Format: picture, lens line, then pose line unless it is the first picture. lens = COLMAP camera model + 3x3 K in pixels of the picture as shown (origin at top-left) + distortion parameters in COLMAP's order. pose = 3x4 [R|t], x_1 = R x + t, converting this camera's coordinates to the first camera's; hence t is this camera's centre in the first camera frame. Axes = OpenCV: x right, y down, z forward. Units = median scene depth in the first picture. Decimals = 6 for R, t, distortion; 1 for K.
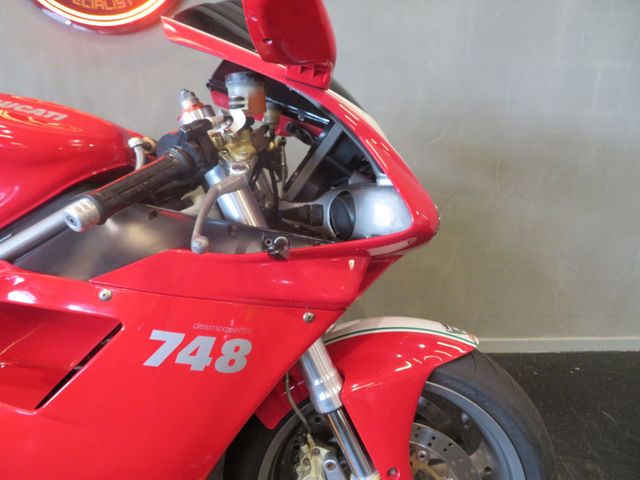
lens RADIAL K [[457.1, 0, 319.0], [0, 457.1, 240.7], [0, 0, 1]] dist [-0.006116, 0.007397]
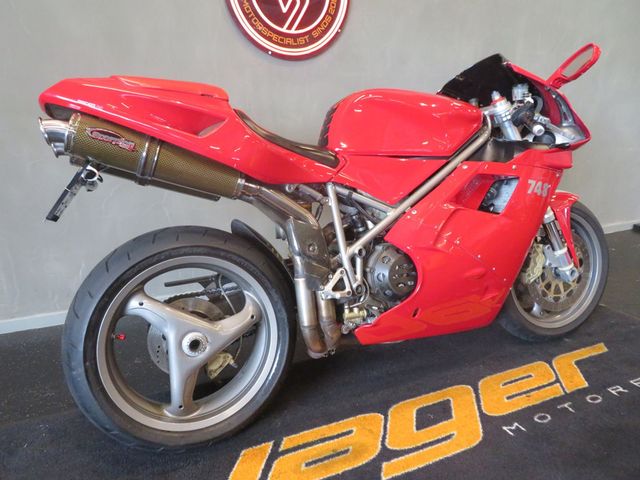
lens RADIAL K [[457.1, 0, 319.0], [0, 457.1, 240.7], [0, 0, 1]] dist [-0.006116, 0.007397]
pose [[0.928313, -0.132066, 0.347554, -2.165329], [0.140439, 0.990089, 0.001110, 0.329086], [-0.344256, 0.047780, 0.937659, -0.926084]]
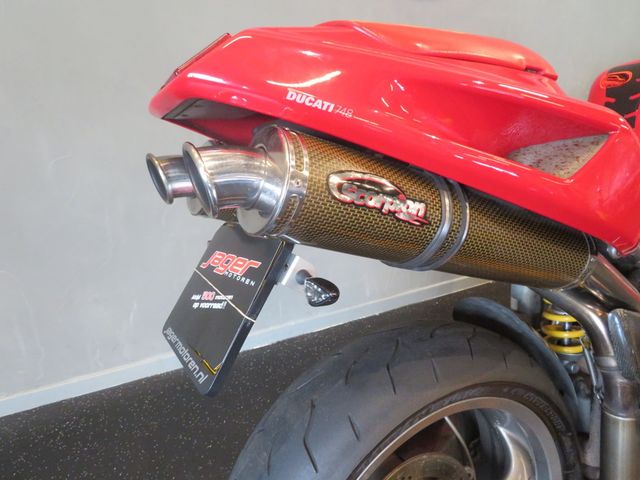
lens RADIAL K [[457.1, 0, 319.0], [0, 457.1, 240.7], [0, 0, 1]] dist [-0.006116, 0.007397]
pose [[0.912691, -0.183089, 0.365340, -2.538287], [0.145836, 0.981080, 0.127337, -0.163834], [-0.381742, -0.062940, 0.922124, 0.300986]]
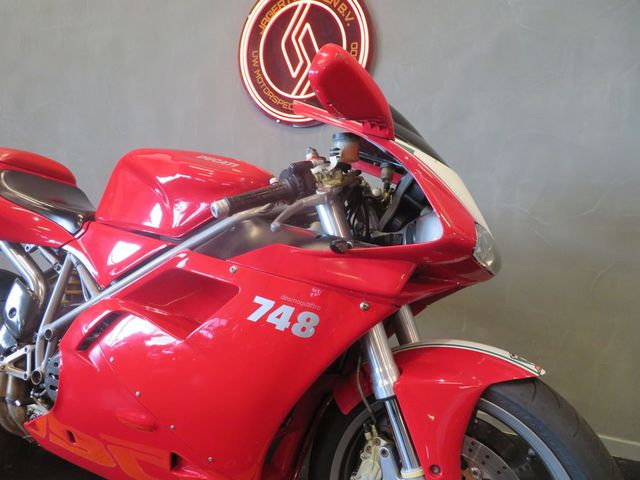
lens RADIAL K [[456.9, 0, 315.7], [0, 456.9, 243.6], [0, 0, 1]] dist [-0.001085, 0.000634]
pose [[0.899332, 0.054519, -0.433854, 0.392684], [-0.138326, 0.976714, -0.163998, 0.217085], [0.414811, 0.207502, 0.885932, -0.239132]]
